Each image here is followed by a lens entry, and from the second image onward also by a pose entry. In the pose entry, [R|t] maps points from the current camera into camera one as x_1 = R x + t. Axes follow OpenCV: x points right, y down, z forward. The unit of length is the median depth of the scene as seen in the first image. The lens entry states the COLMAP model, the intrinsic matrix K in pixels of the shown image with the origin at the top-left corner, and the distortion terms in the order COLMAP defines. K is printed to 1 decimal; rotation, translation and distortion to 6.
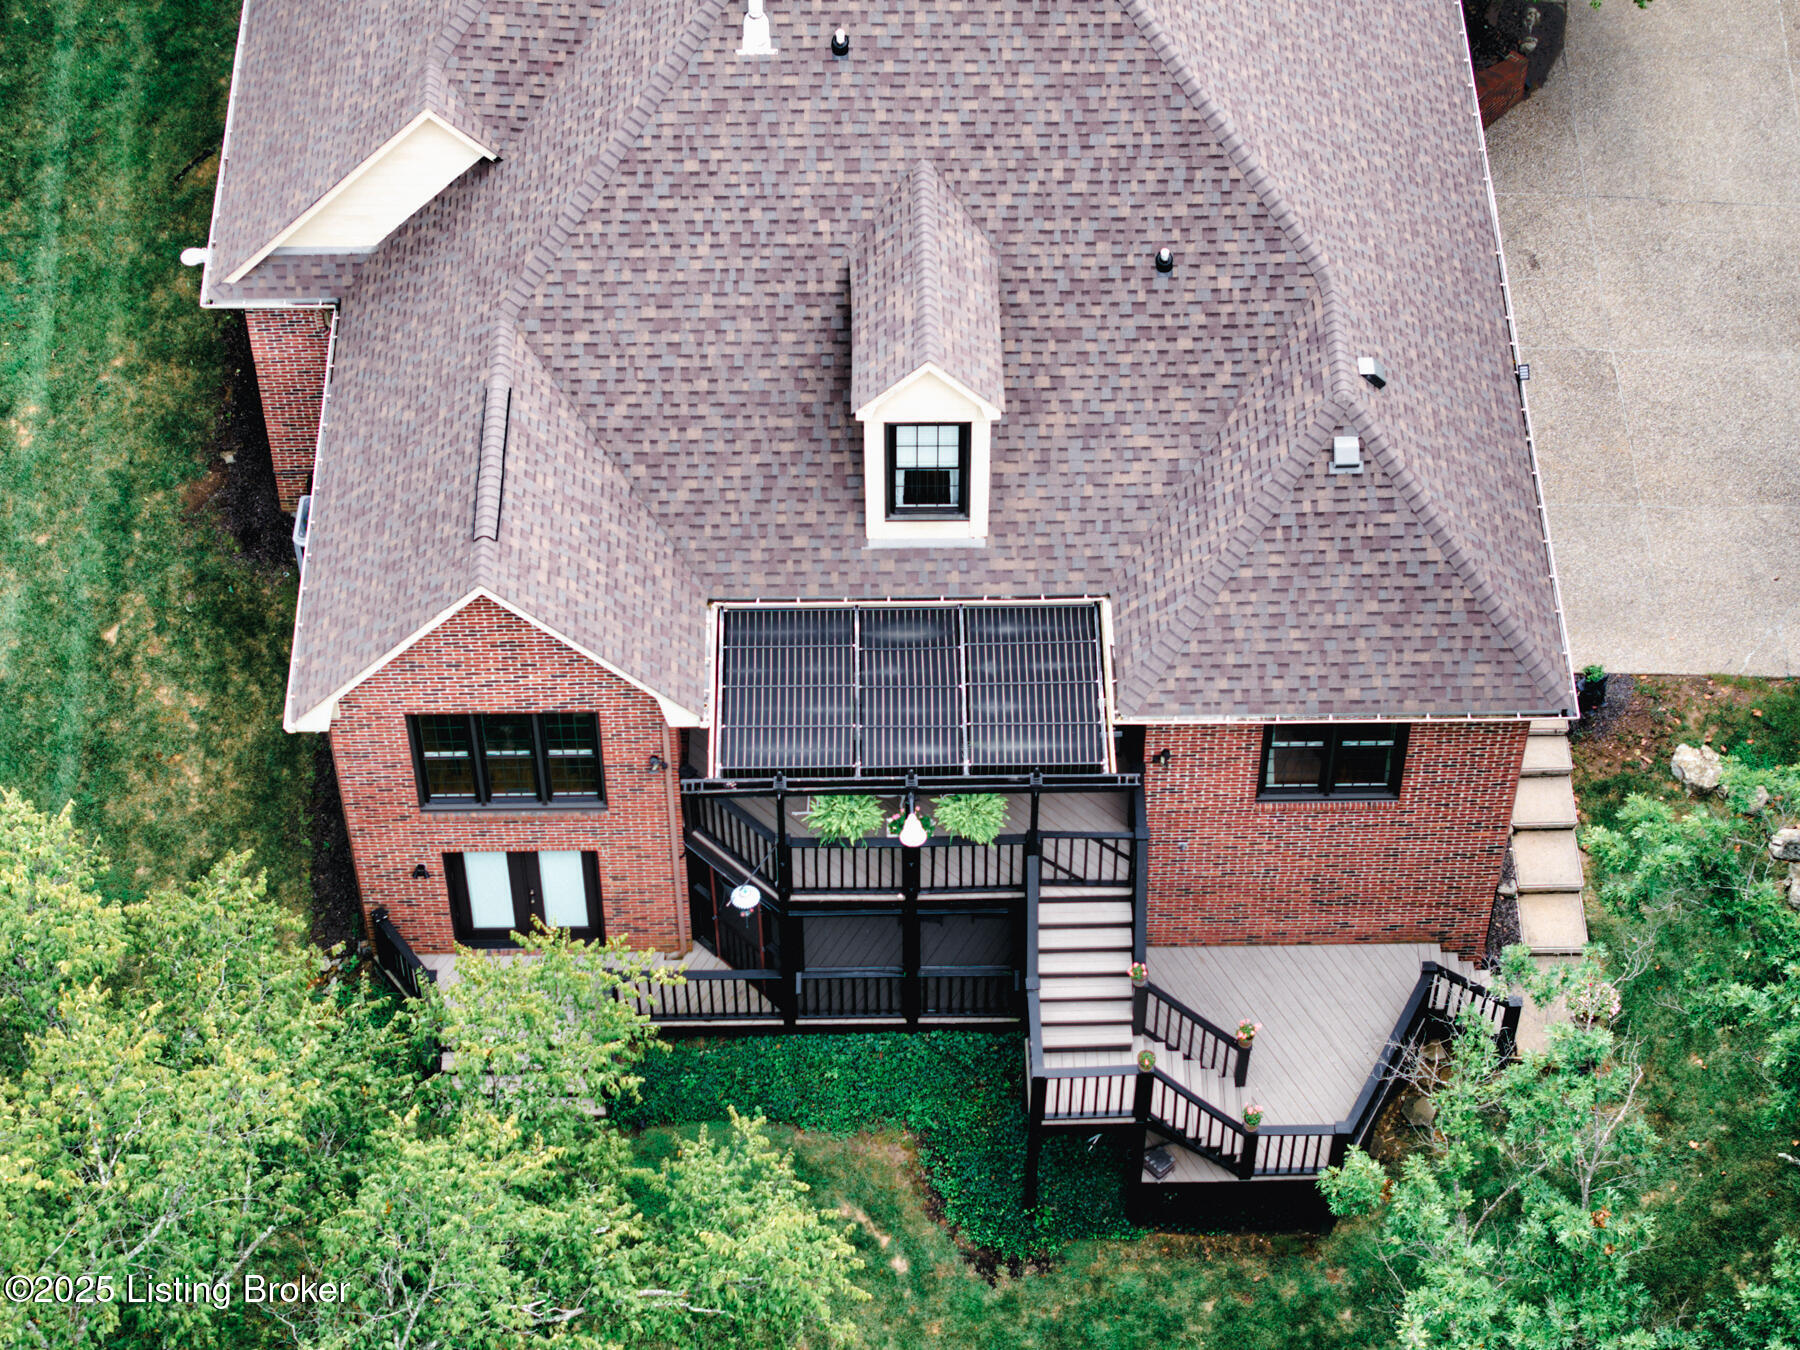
lens RADIAL K [[3757.6, 0, 900.0], [0, 3757.6, 675.0], [0, 0, 1]] dist [-0.026602, -0.023240]
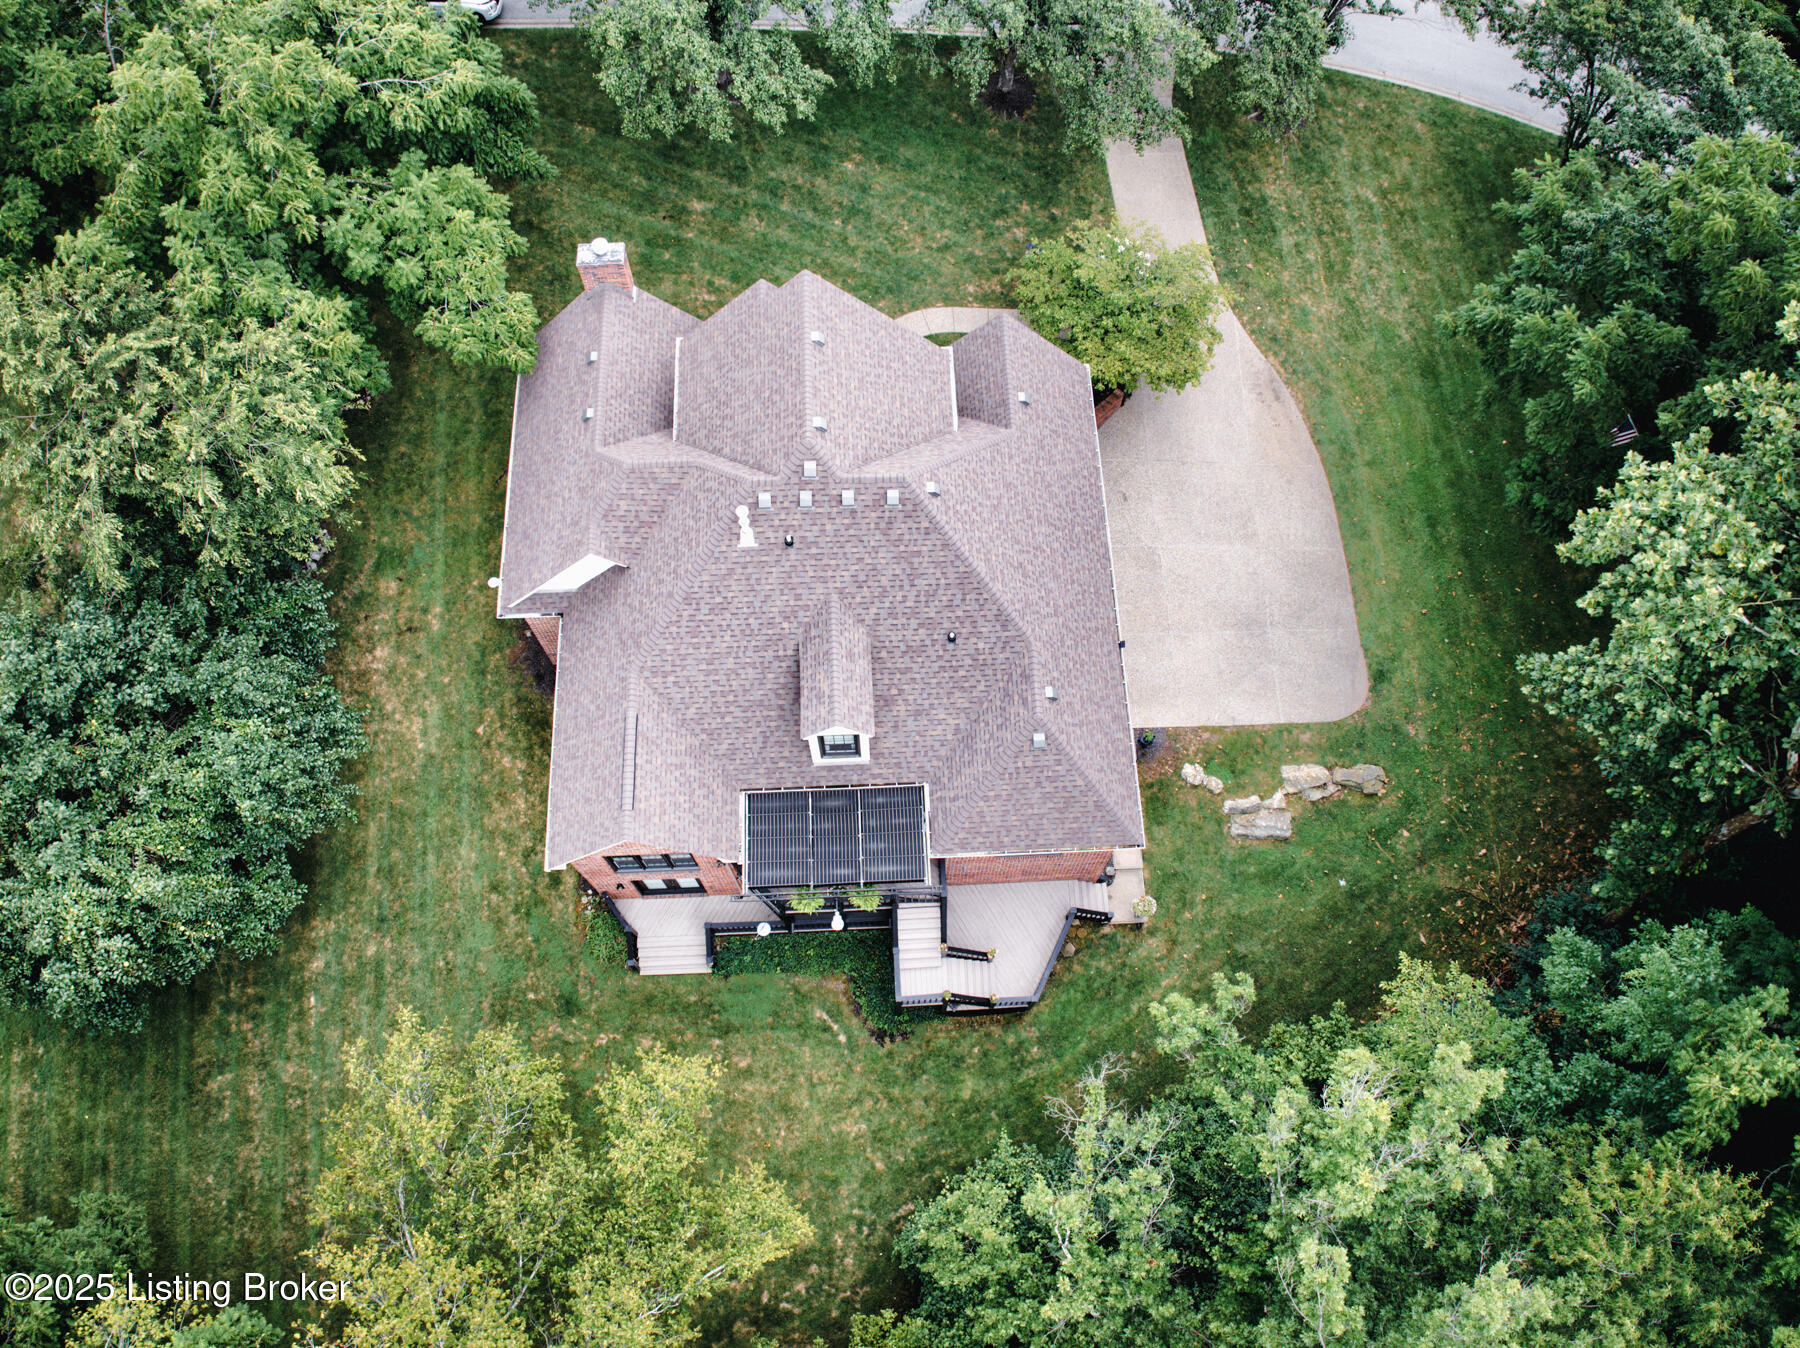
lens RADIAL K [[1327.1, 0, 911.5], [0, 1327.1, 667.0], [0, 0, 1]] dist [-0.074225, -0.036665]
pose [[0.999402, -0.027082, 0.021504, 0.032106], [0.019588, 0.955794, 0.293383, -0.307424], [-0.028498, -0.292786, 0.955753, 0.299829]]
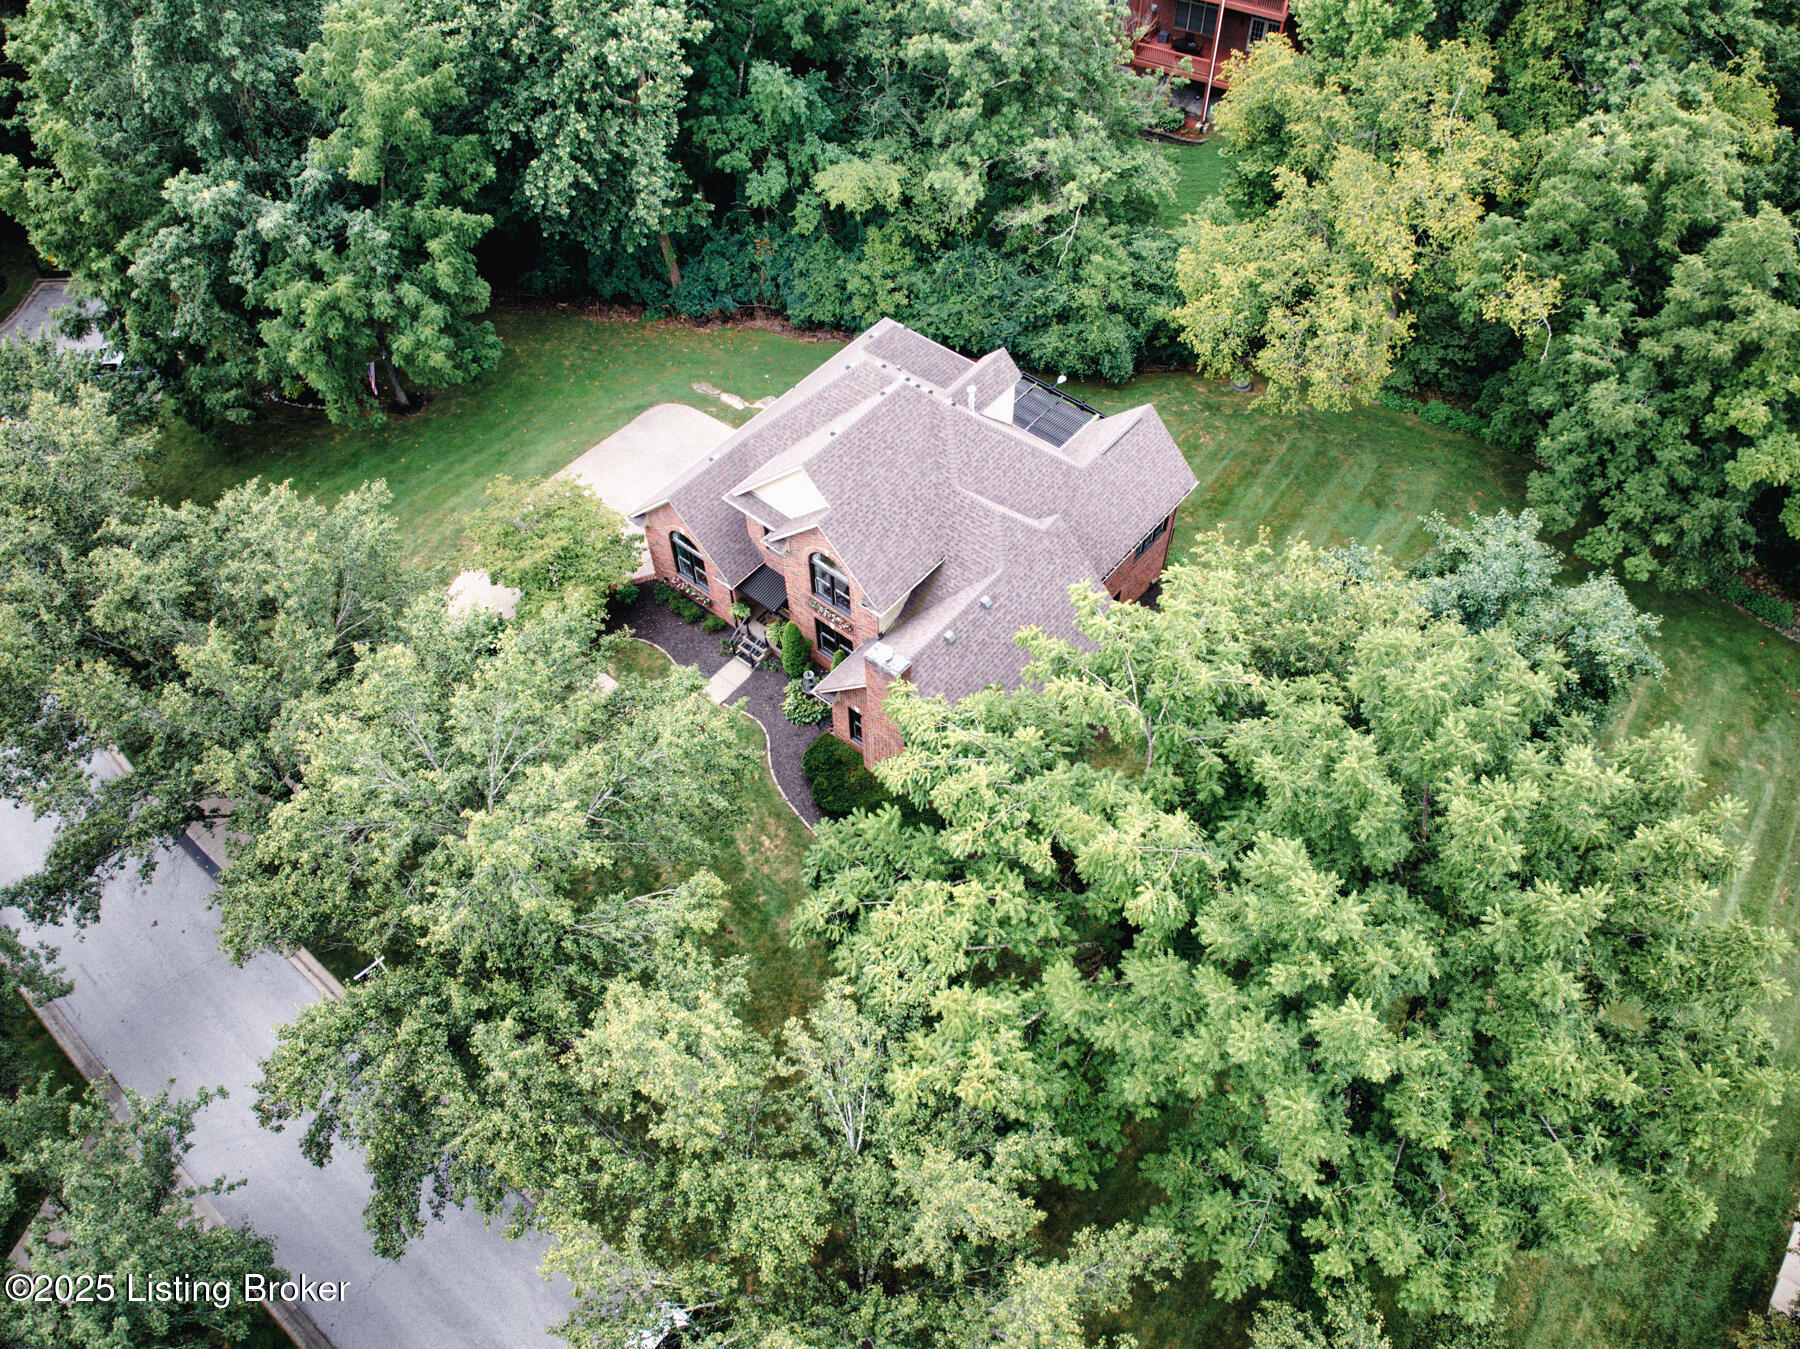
lens RADIAL K [[1327.1, 0, 911.5], [0, 1327.1, 667.5], [0, 0, 1]] dist [-0.074225, -0.036665]
pose [[-0.764492, -0.508500, 0.396205, -0.487526], [0.501004, -0.081927, 0.861558, -1.051731], [-0.405643, 0.857155, 0.317394, 0.862948]]
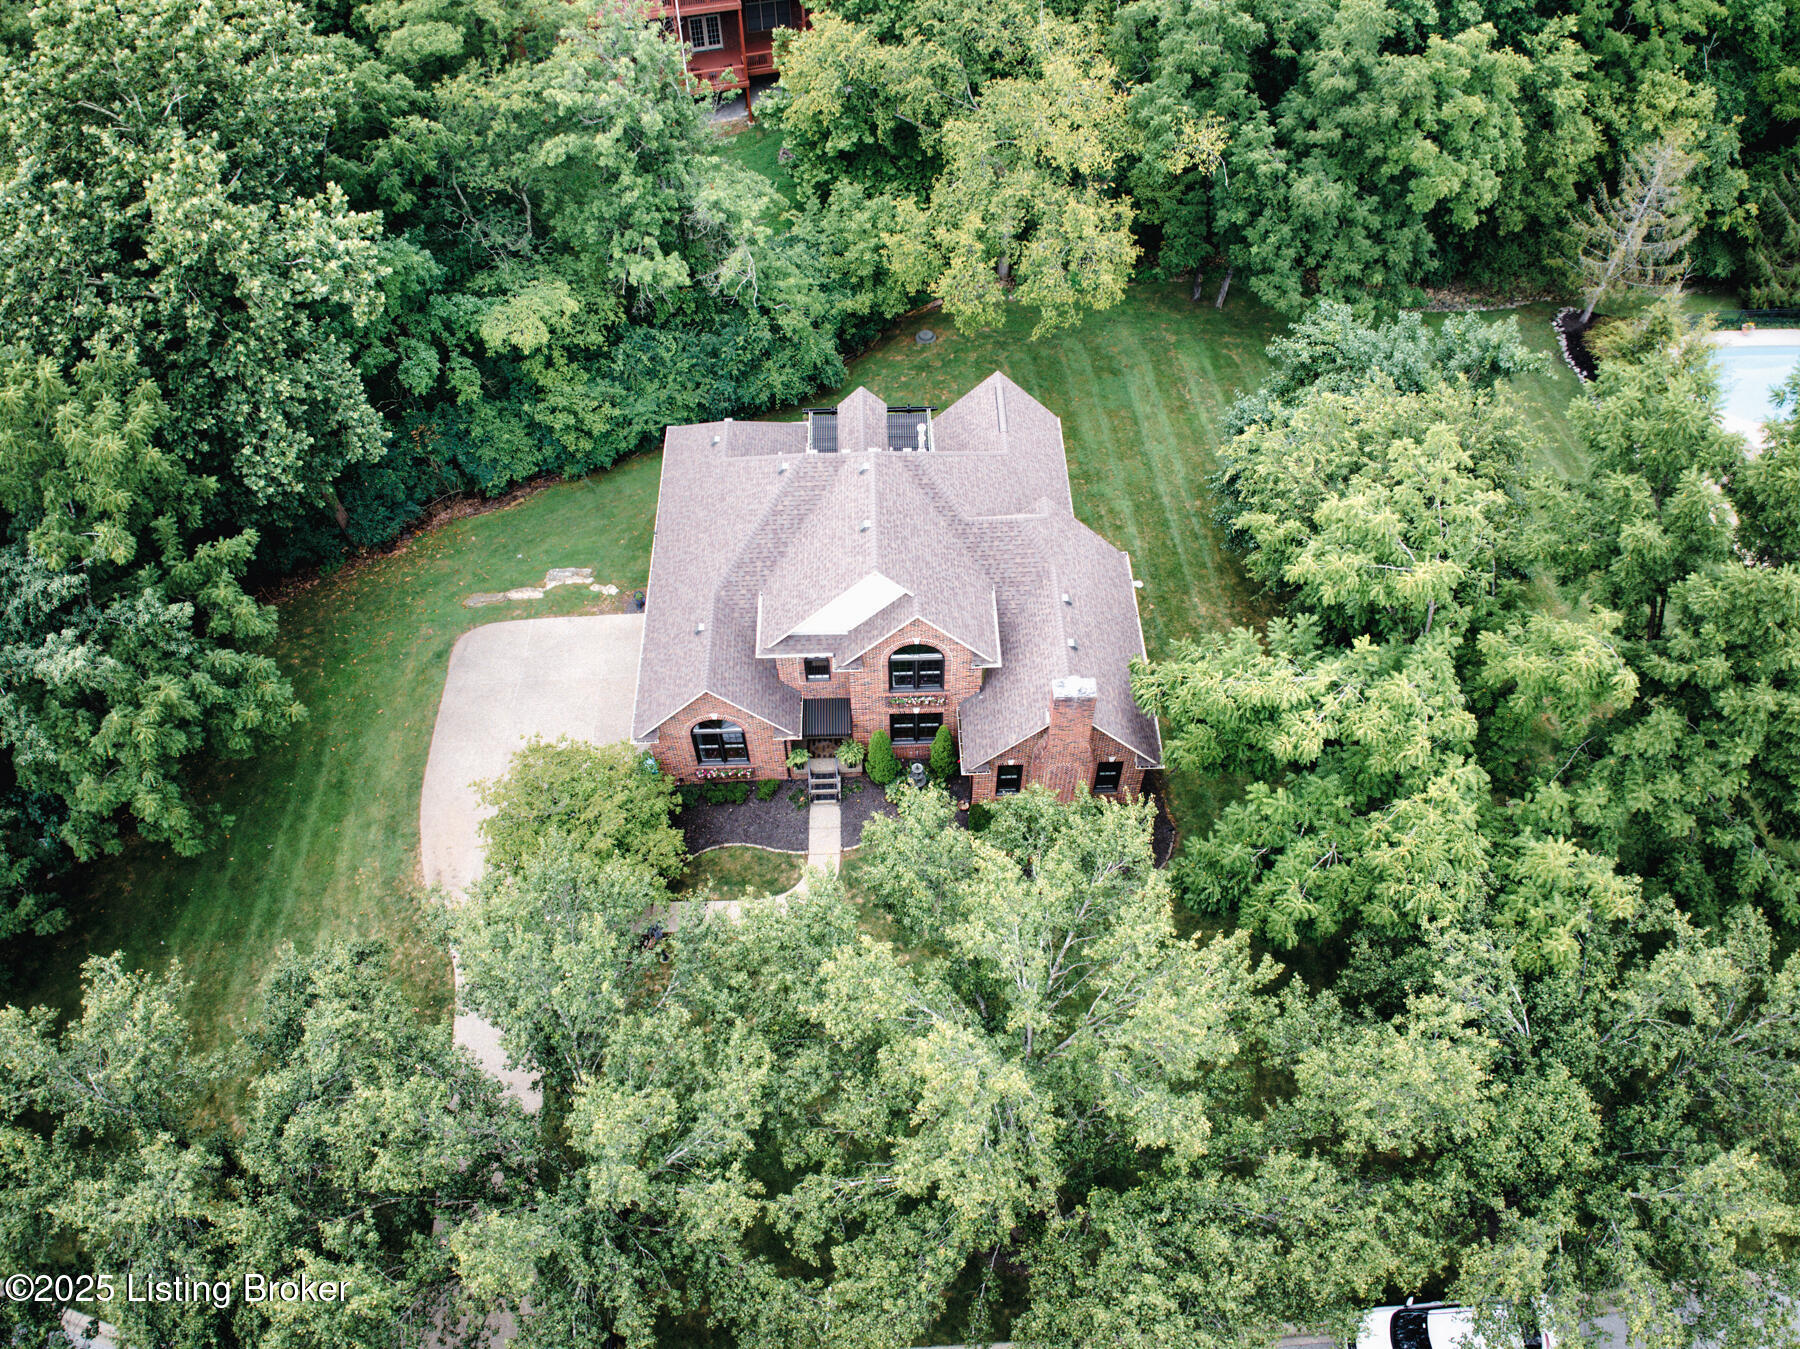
lens RADIAL K [[1327.1, 0, 911.5], [0, 1327.1, 667.5], [0, 0, 1]] dist [-0.074225, -0.036665]
pose [[-0.999809, 0.017811, -0.008054, -0.020020], [-0.011963, -0.231660, 0.972723, -1.147005], [0.015460, 0.972634, 0.231829, 0.923443]]
